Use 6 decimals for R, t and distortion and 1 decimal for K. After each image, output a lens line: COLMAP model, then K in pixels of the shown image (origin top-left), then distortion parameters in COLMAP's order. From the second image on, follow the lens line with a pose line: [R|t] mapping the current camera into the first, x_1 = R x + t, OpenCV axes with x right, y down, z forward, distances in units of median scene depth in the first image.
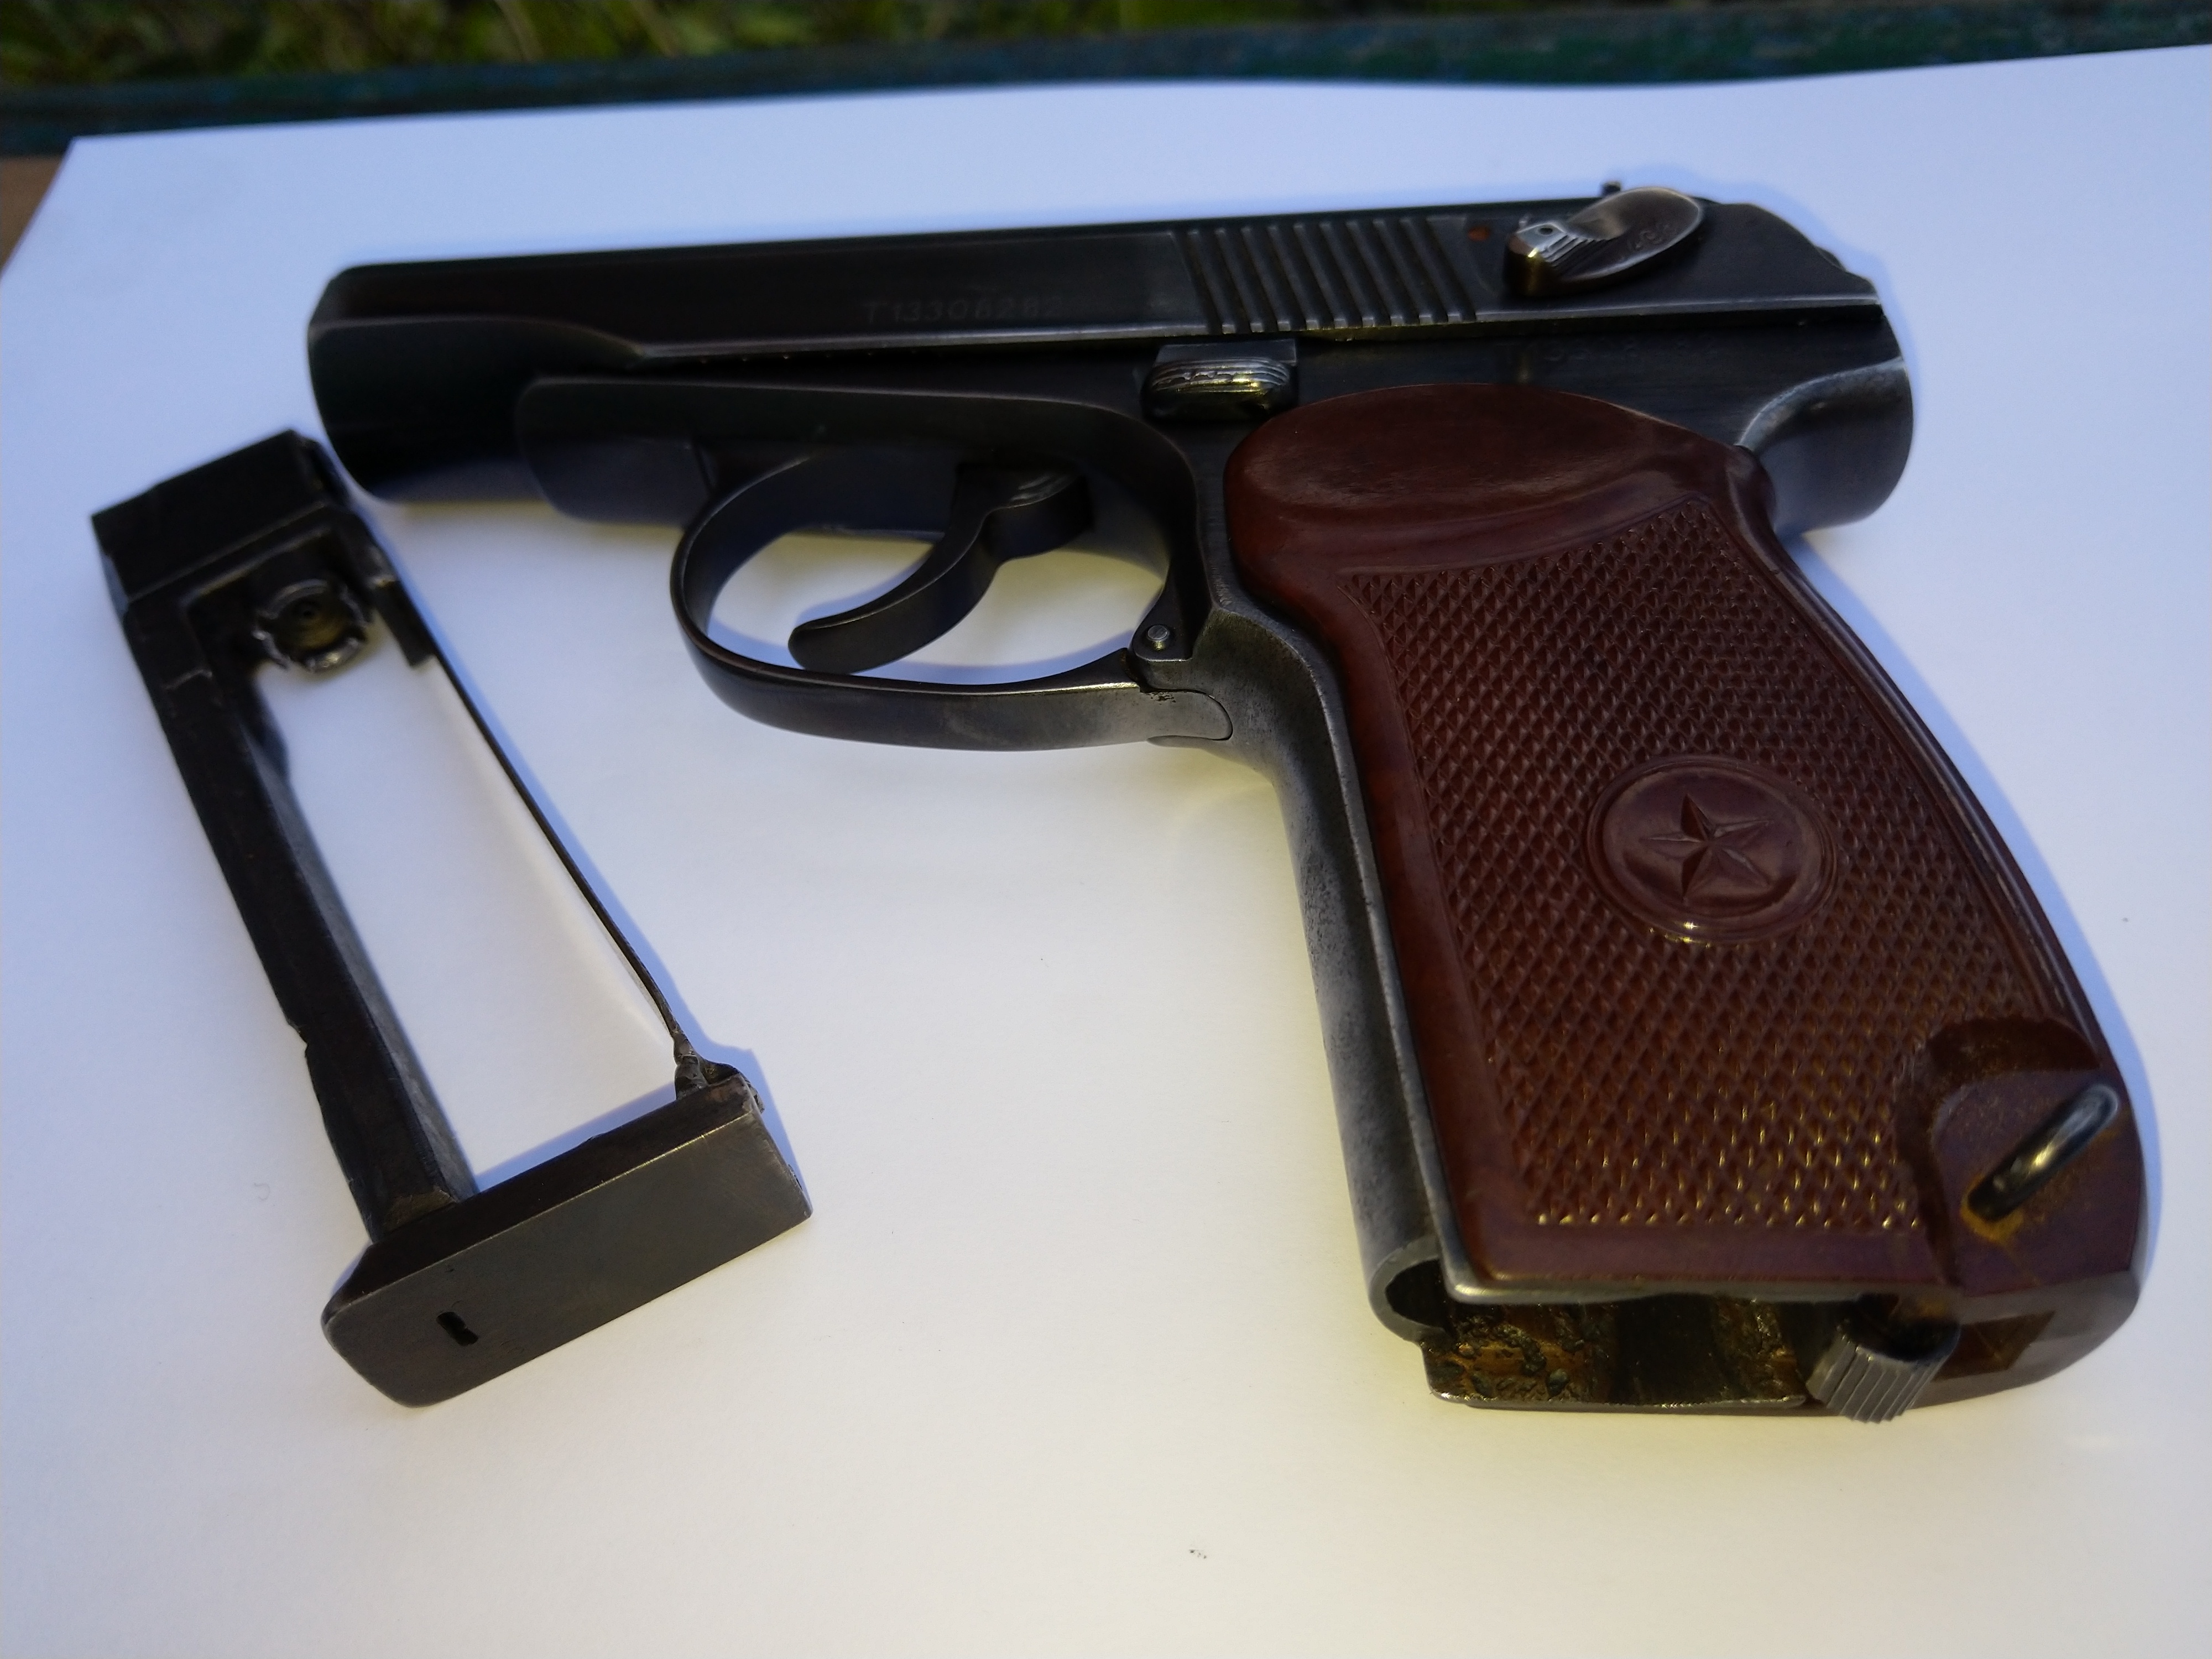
lens RADIAL K [[1641.2, 0, 1106.0], [0, 1641.2, 829.5], [0, 0, 1]] dist [-0.063227, -0.007802]
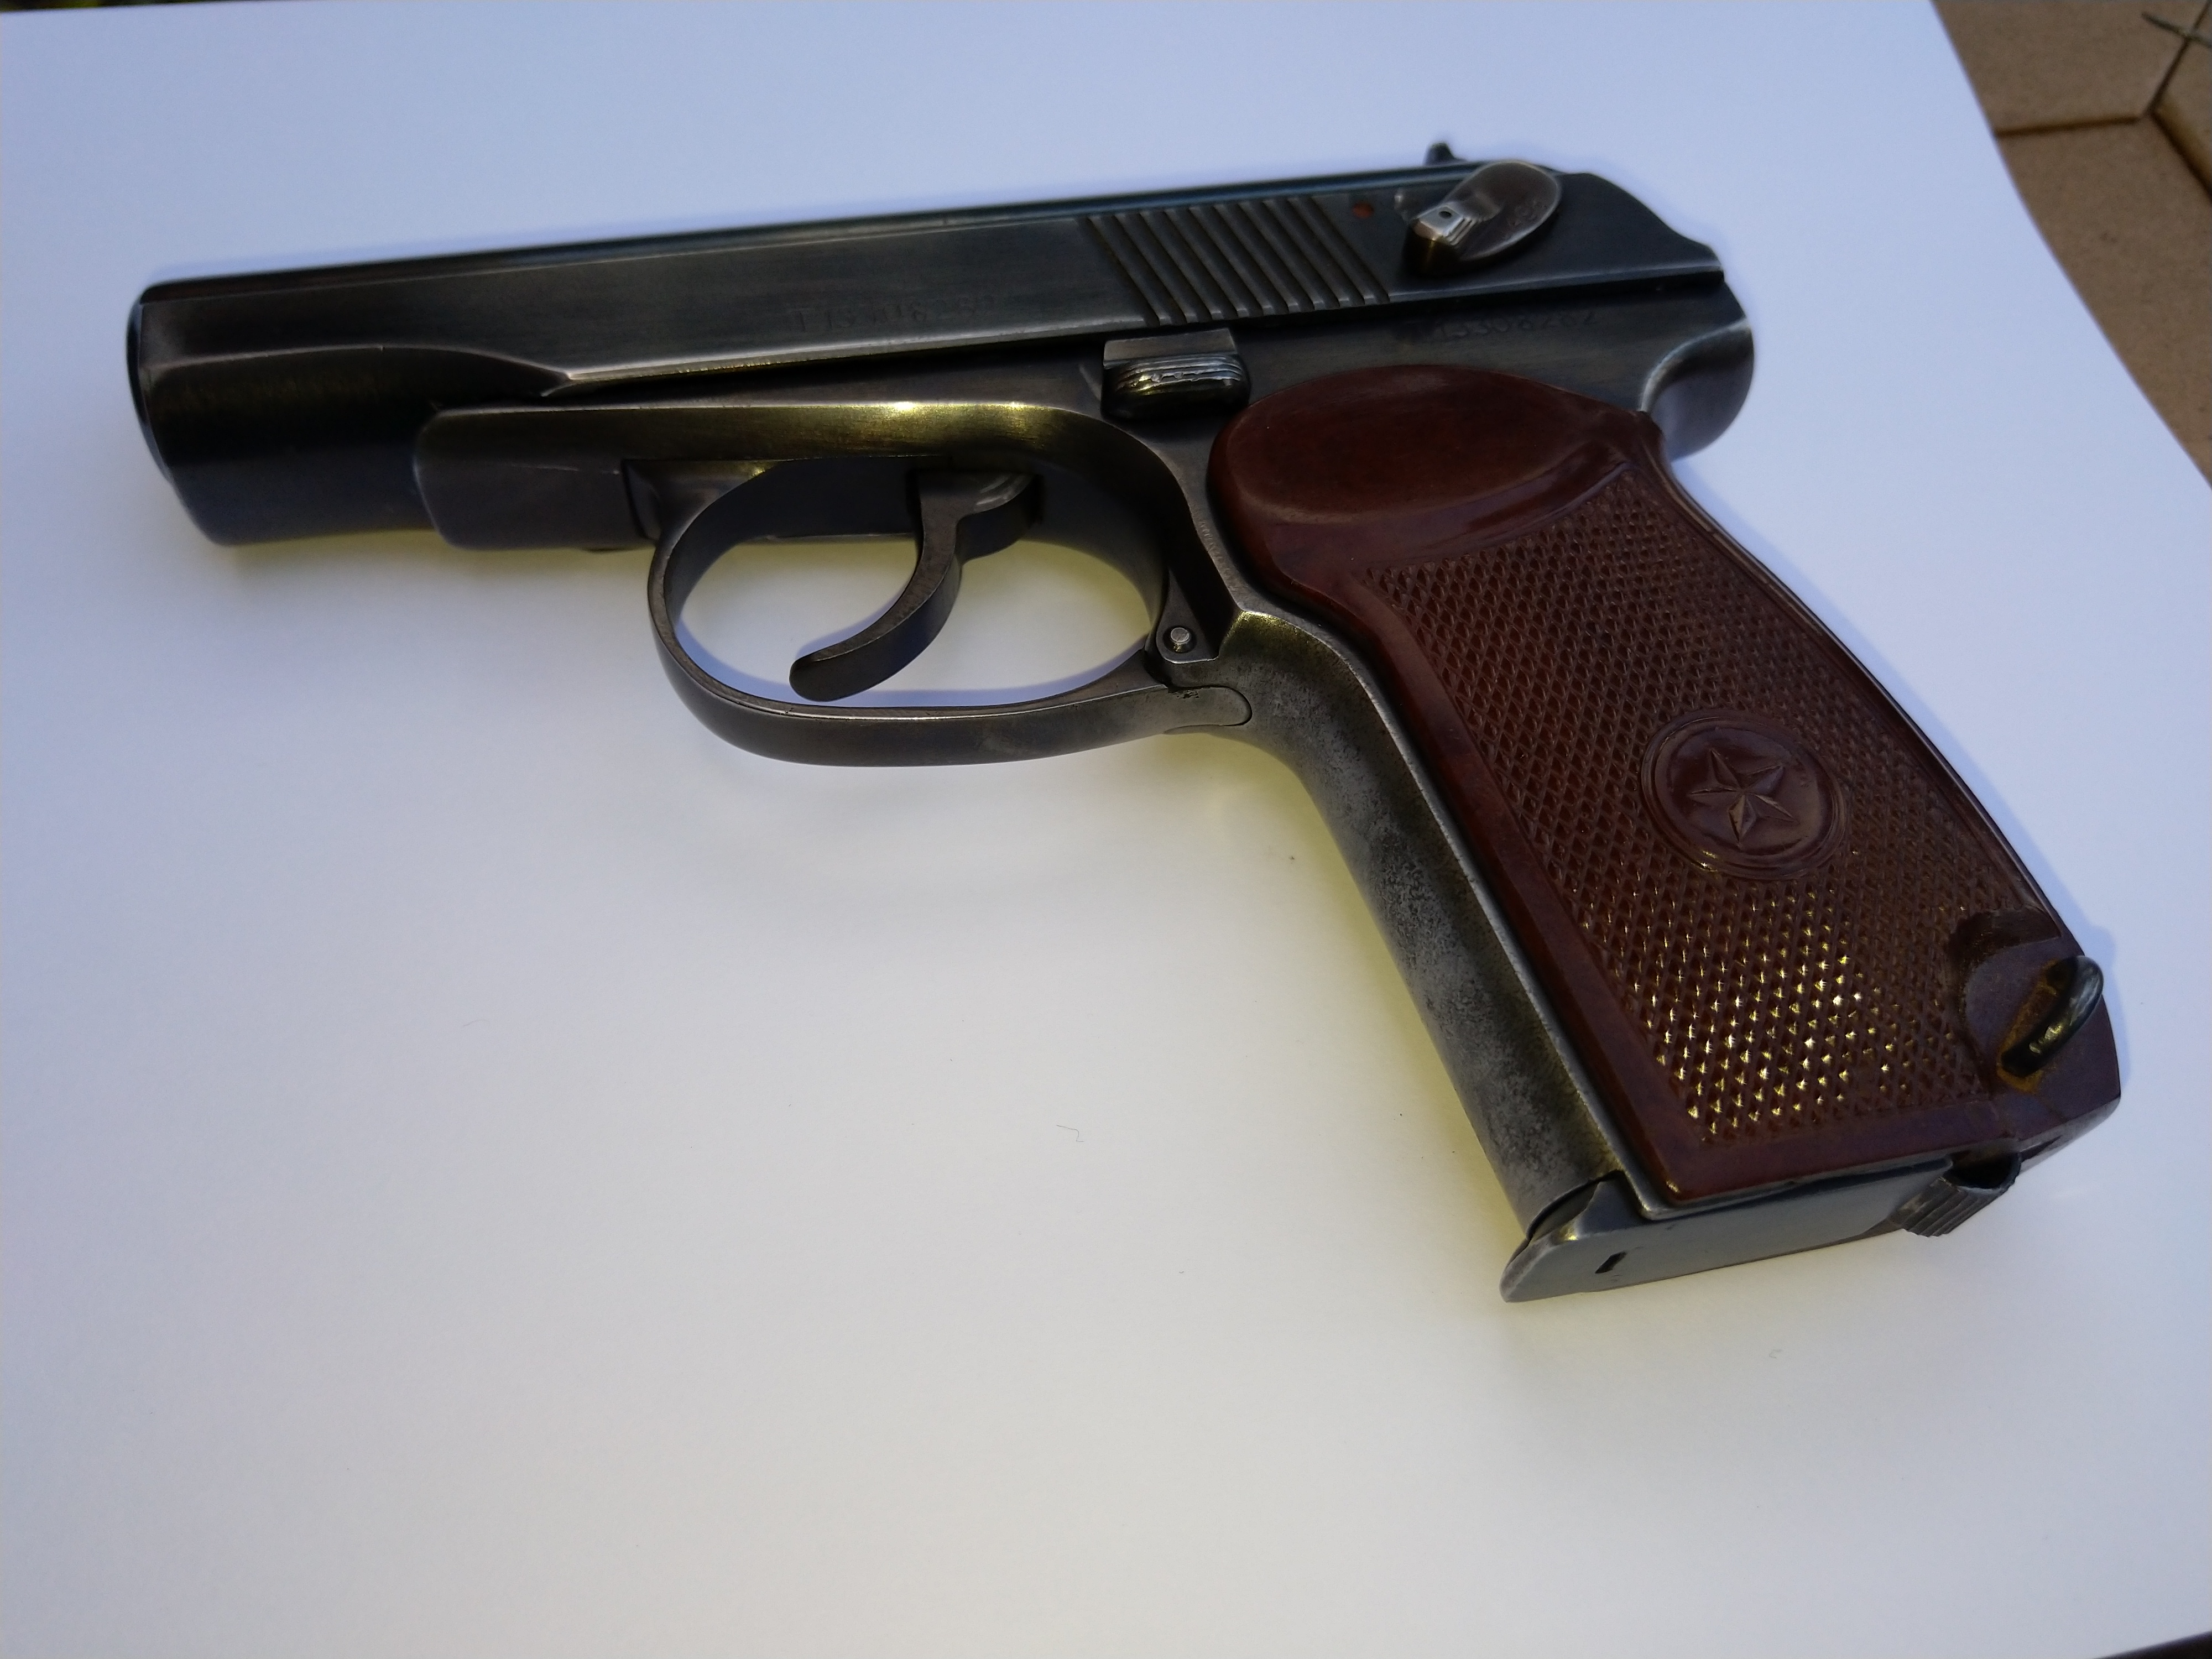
lens RADIAL K [[1641.2, 0, 1106.0], [0, 1641.2, 829.5], [0, 0, 1]] dist [-0.063227, -0.007802]
pose [[0.956023, -0.135454, 0.260140, -0.279435], [0.112194, 0.988402, 0.102339, -0.100908], [-0.270985, -0.068652, 0.960132, -0.001266]]
